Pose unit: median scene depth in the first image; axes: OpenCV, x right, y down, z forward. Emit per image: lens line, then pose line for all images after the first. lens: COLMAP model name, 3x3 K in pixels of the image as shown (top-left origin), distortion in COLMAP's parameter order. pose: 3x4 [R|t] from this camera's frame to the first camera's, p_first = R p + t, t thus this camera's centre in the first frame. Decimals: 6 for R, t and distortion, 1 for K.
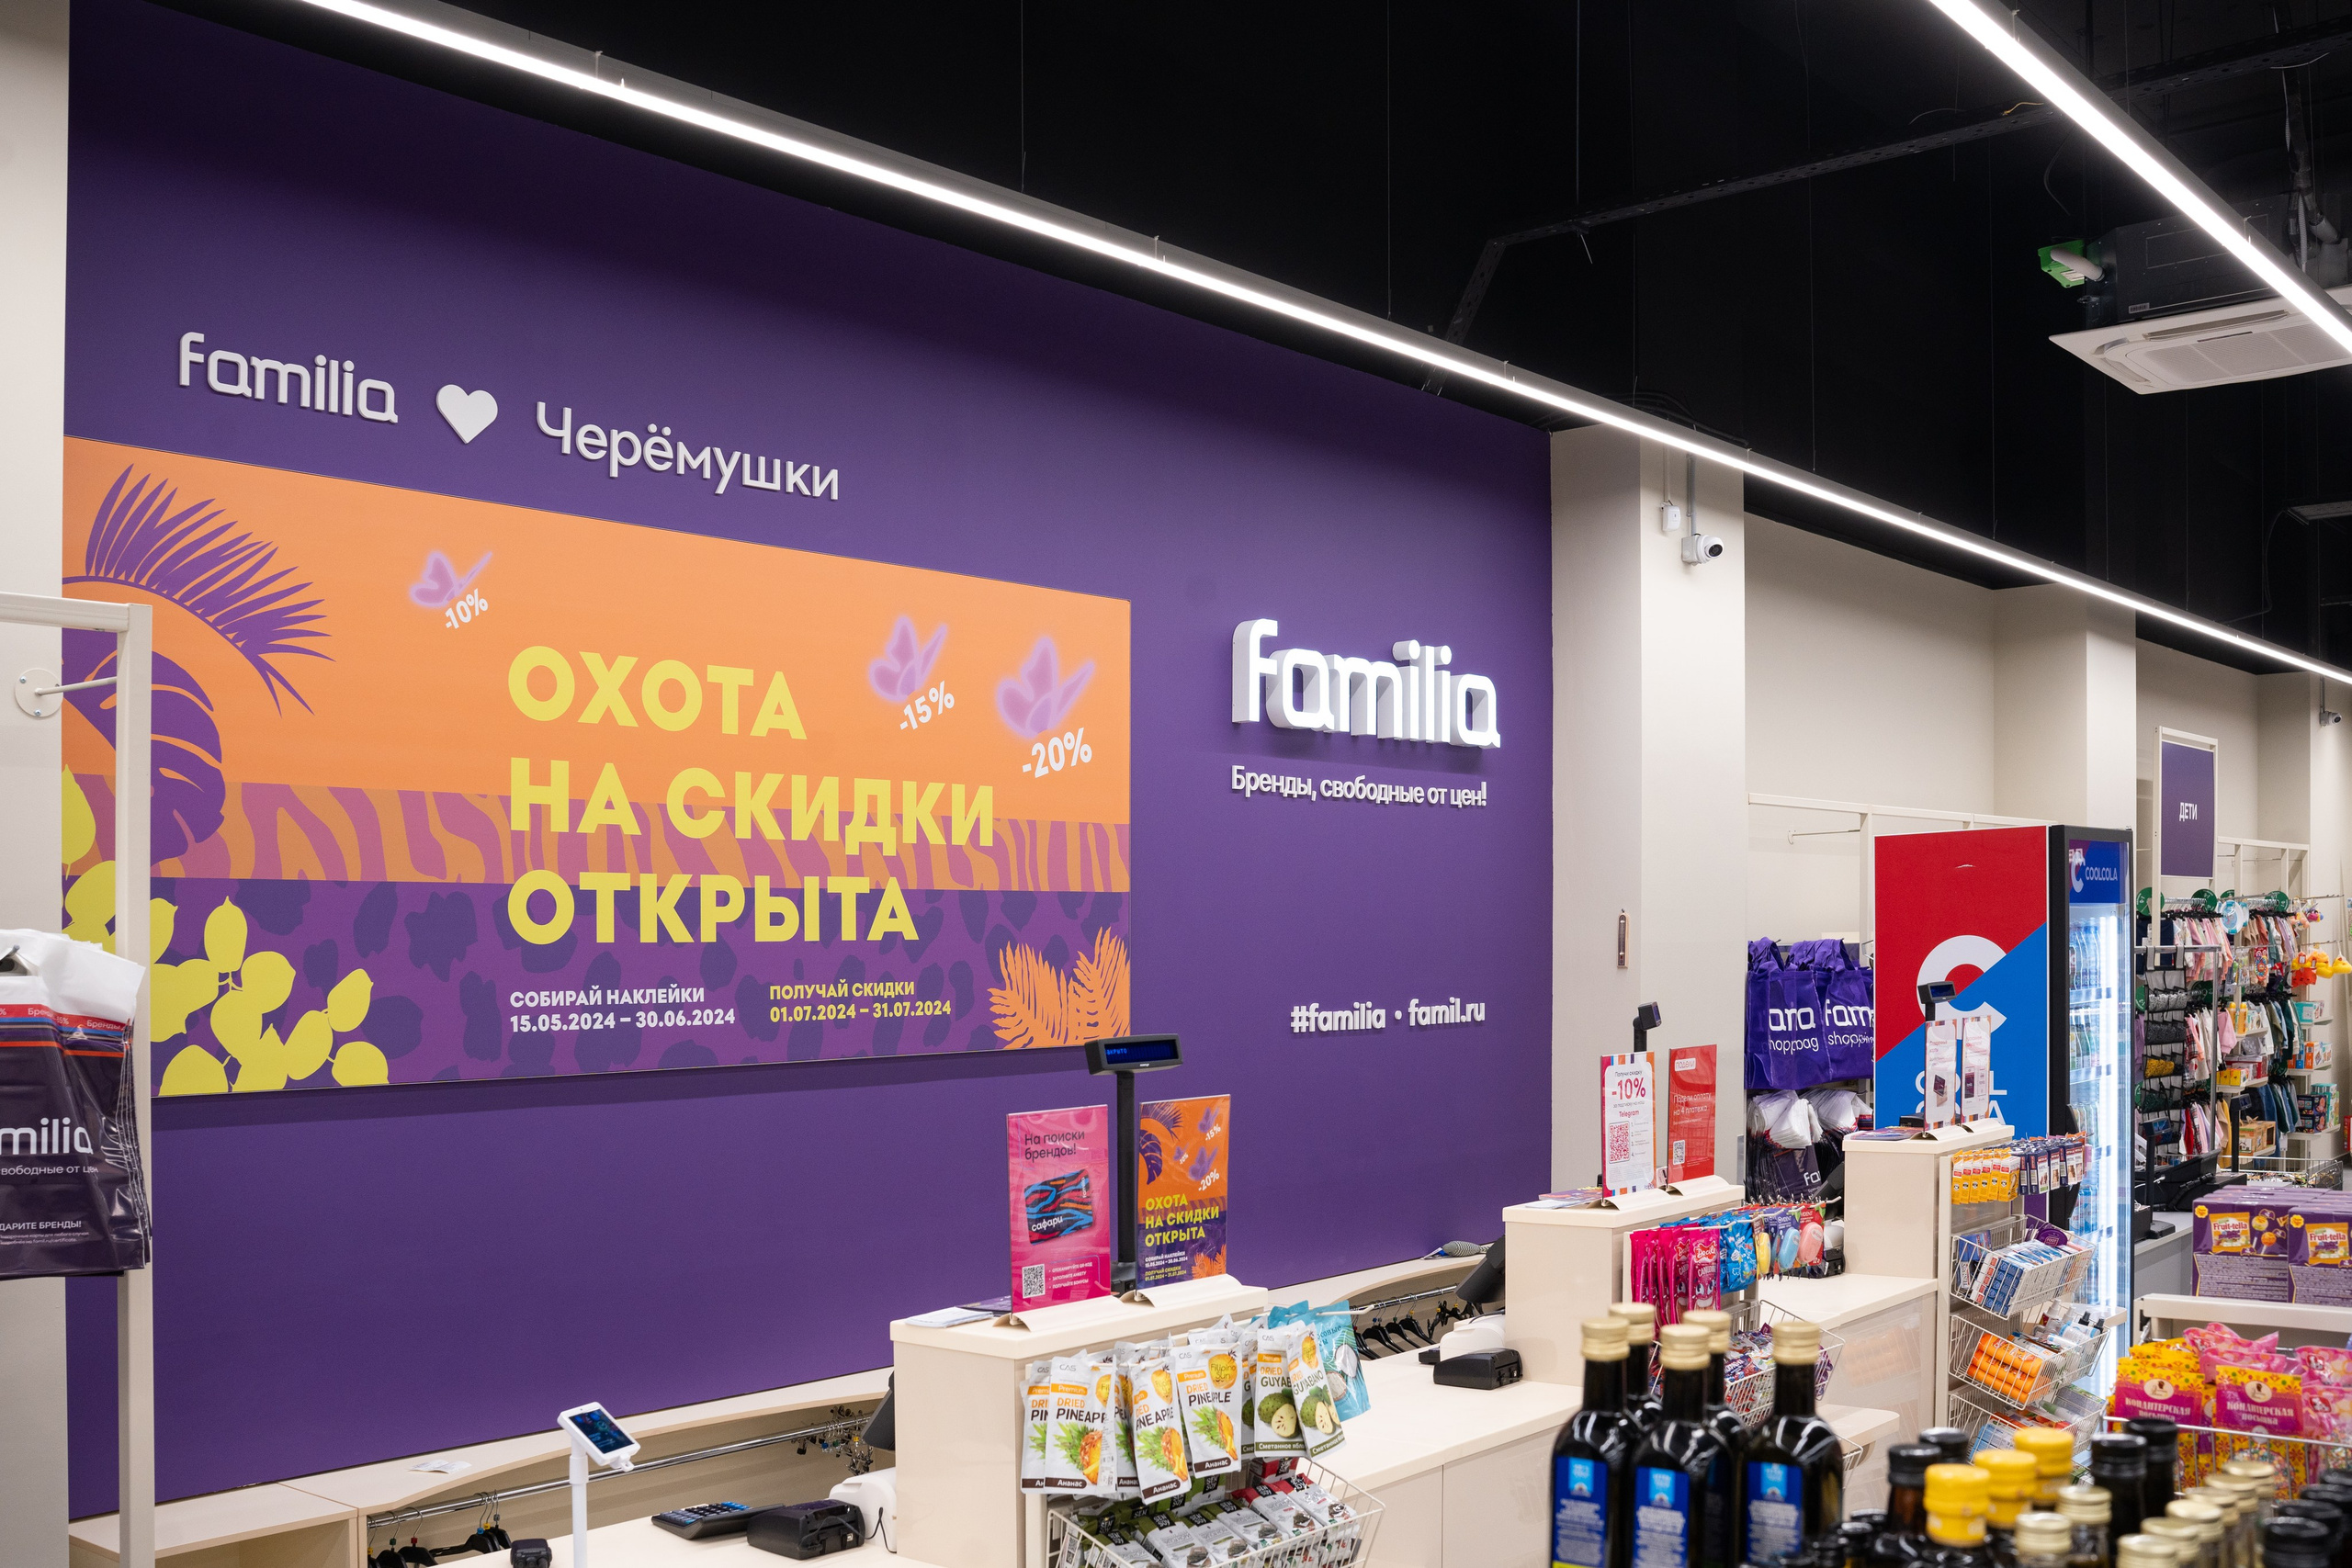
lens RADIAL K [[2320.3, 0, 1170.0], [0, 2320.3, 869.8], [0, 0, 1]] dist [-0.124332, 0.161419]
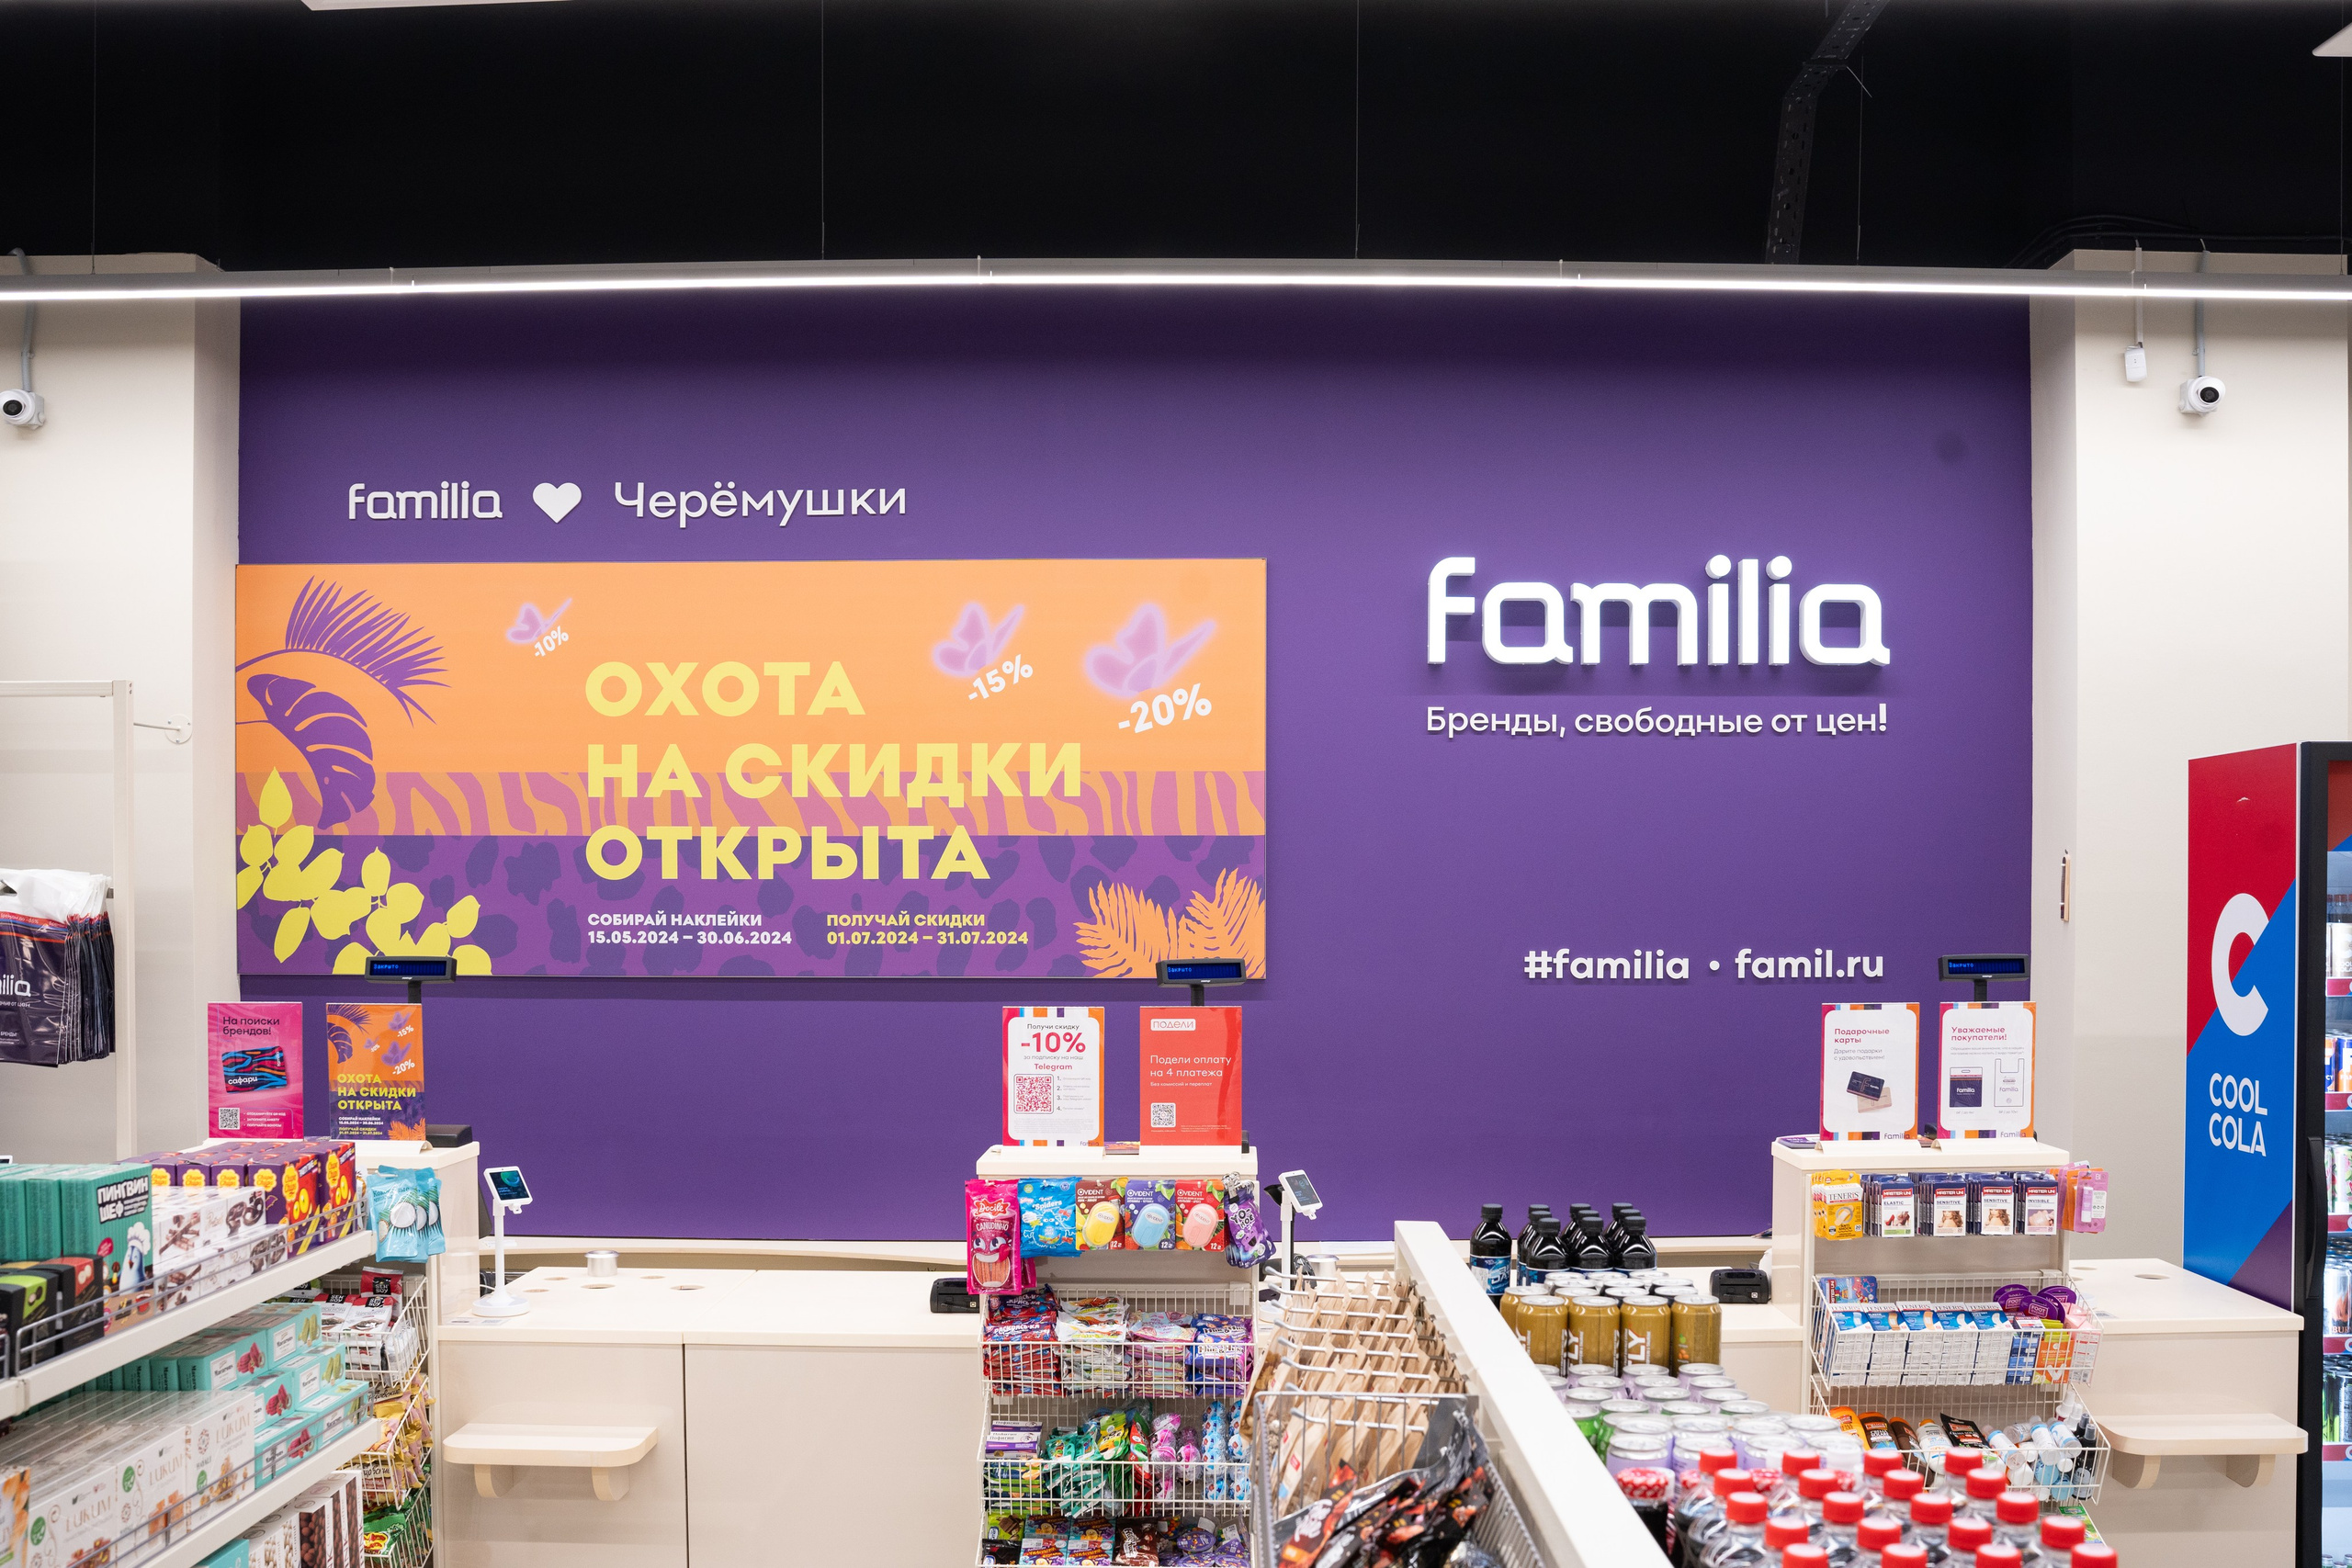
lens RADIAL K [[2316.1, 0, 1176.0], [0, 2316.1, 784.0], [0, 0, 1]] dist [-0.146364, 0.218399]
pose [[0.636165, -0.018427, -0.771333, 0.970523], [0.017980, 0.999797, -0.009055, -0.006019], [0.771343, -0.008108, 0.636367, 0.378949]]
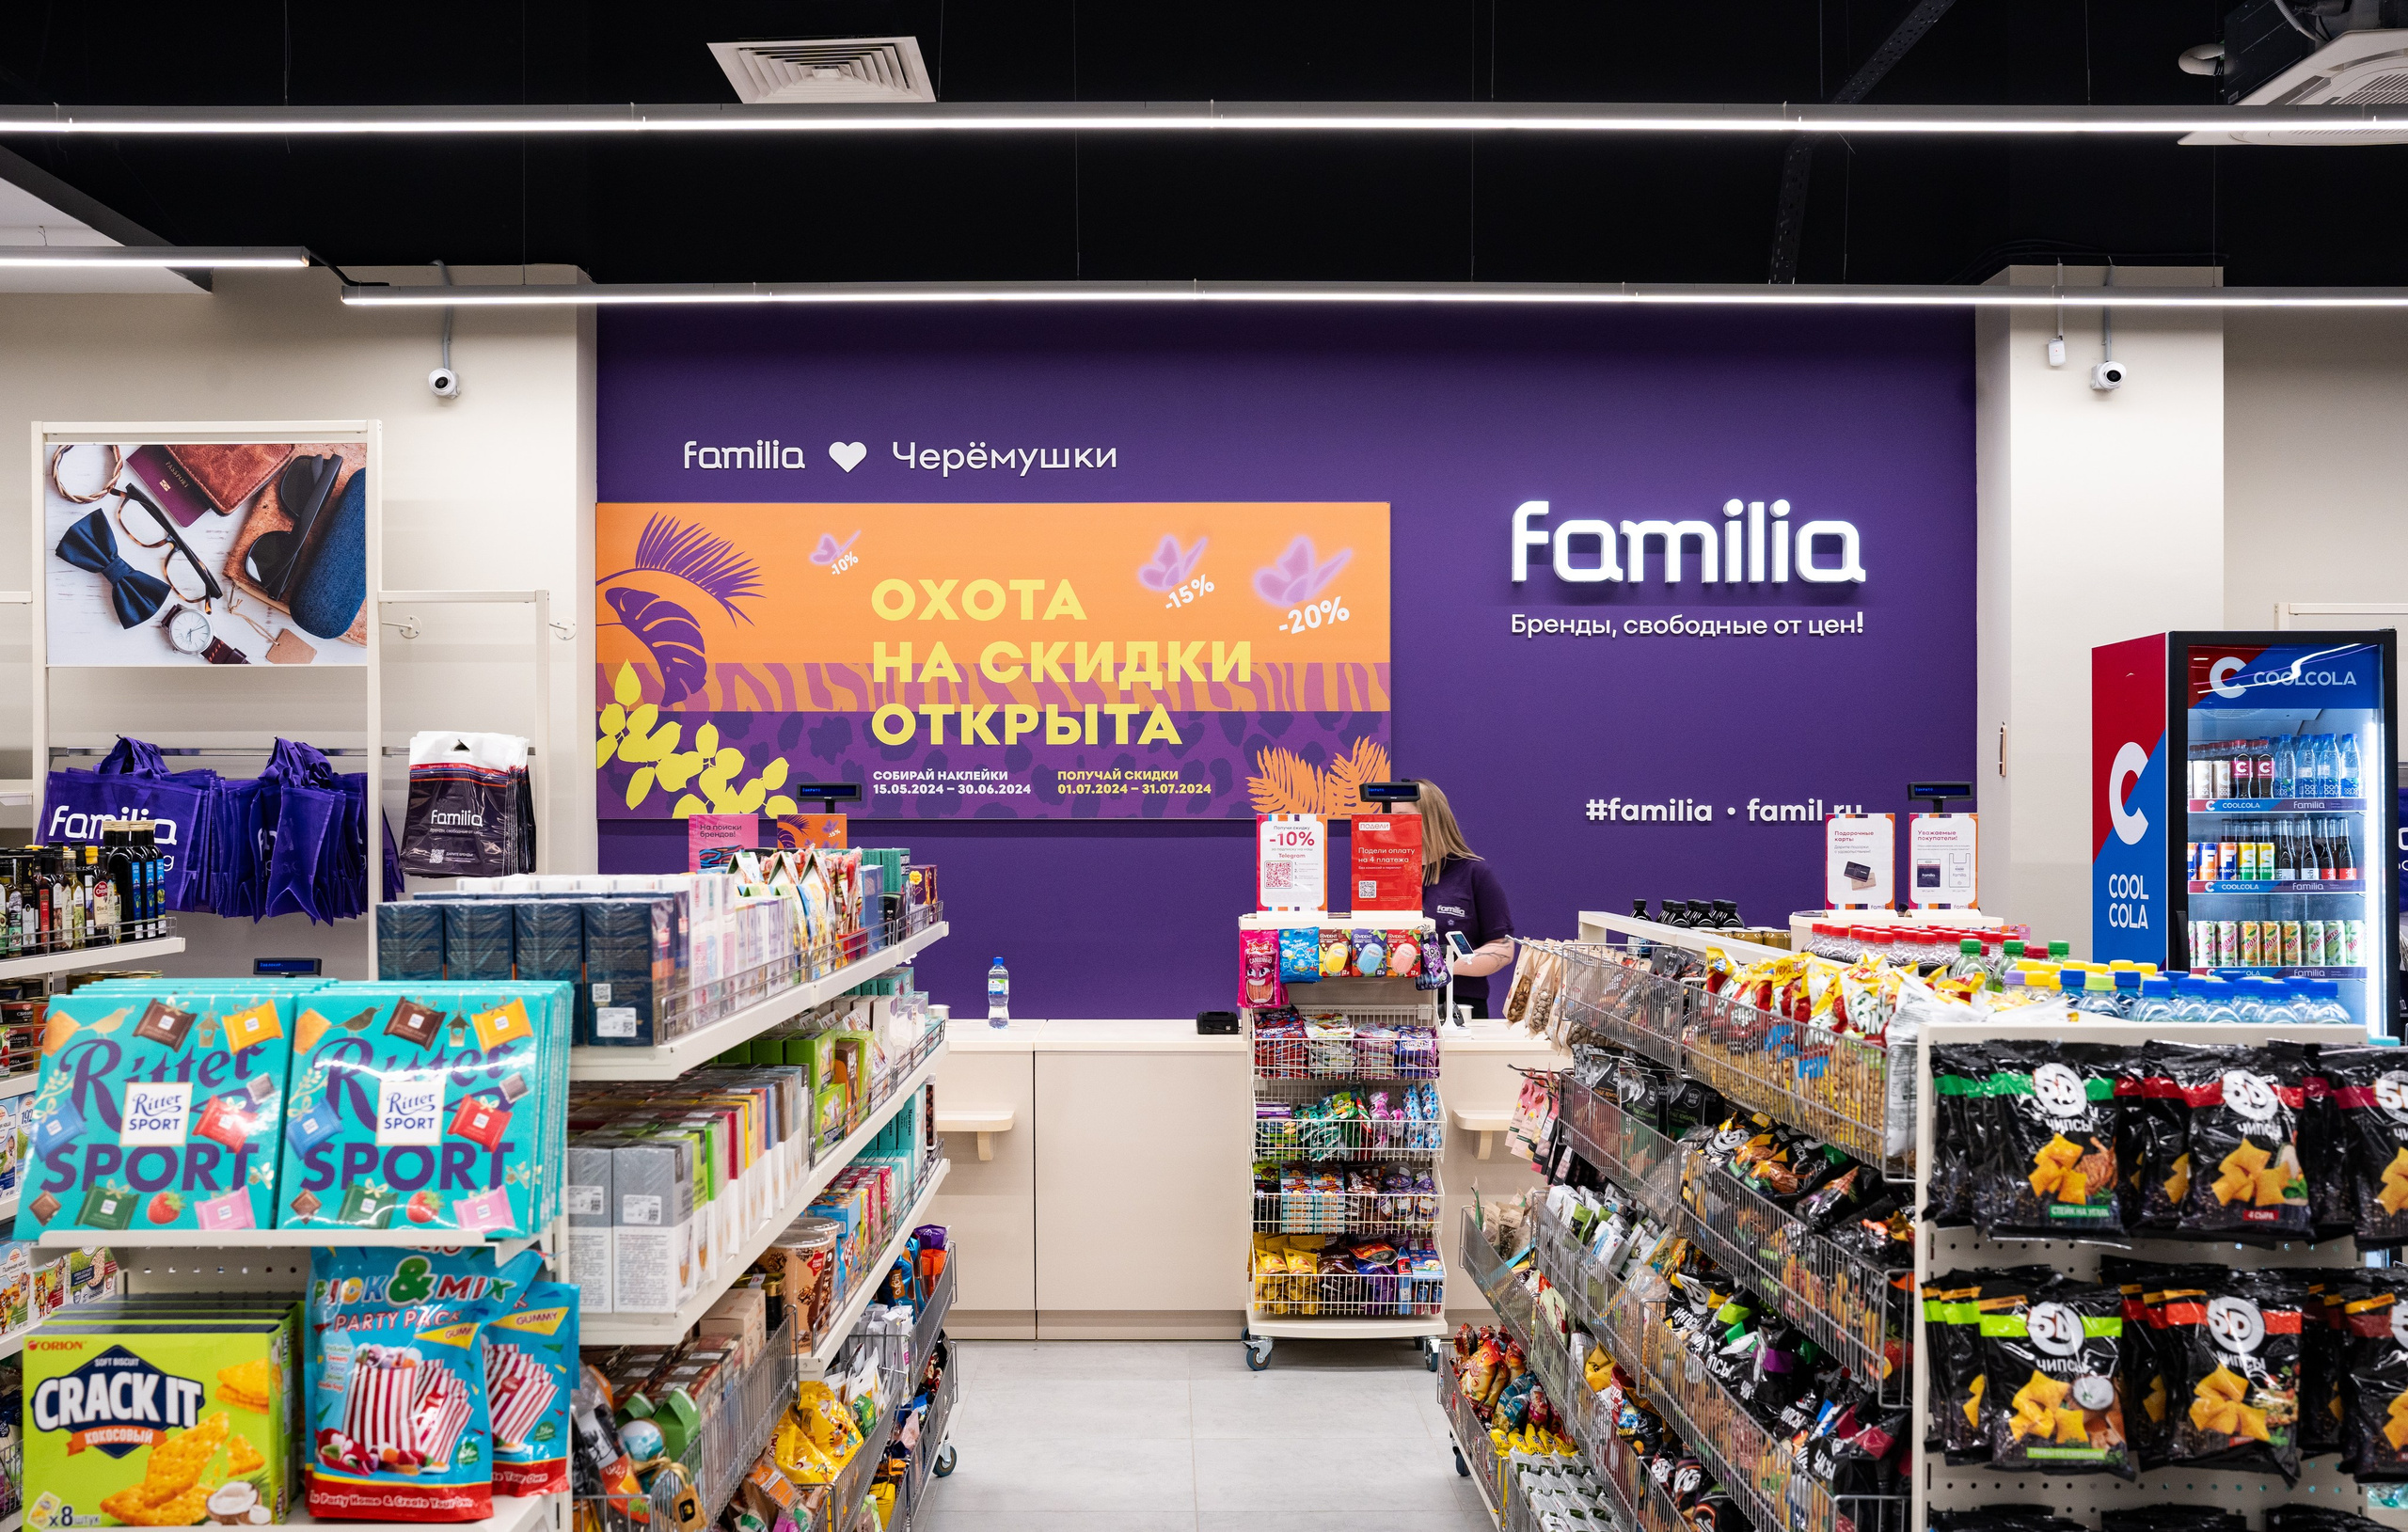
lens RADIAL K [[2332.5, 0, 1136.9], [0, 2332.5, 669.5], [0, 0, 1]] dist [-0.009489, 0.030617]
pose [[0.643126, -0.034284, -0.764992, 1.211243], [0.017315, 0.999393, -0.030232, 0.030966], [0.765564, 0.006197, 0.643329, -0.024435]]
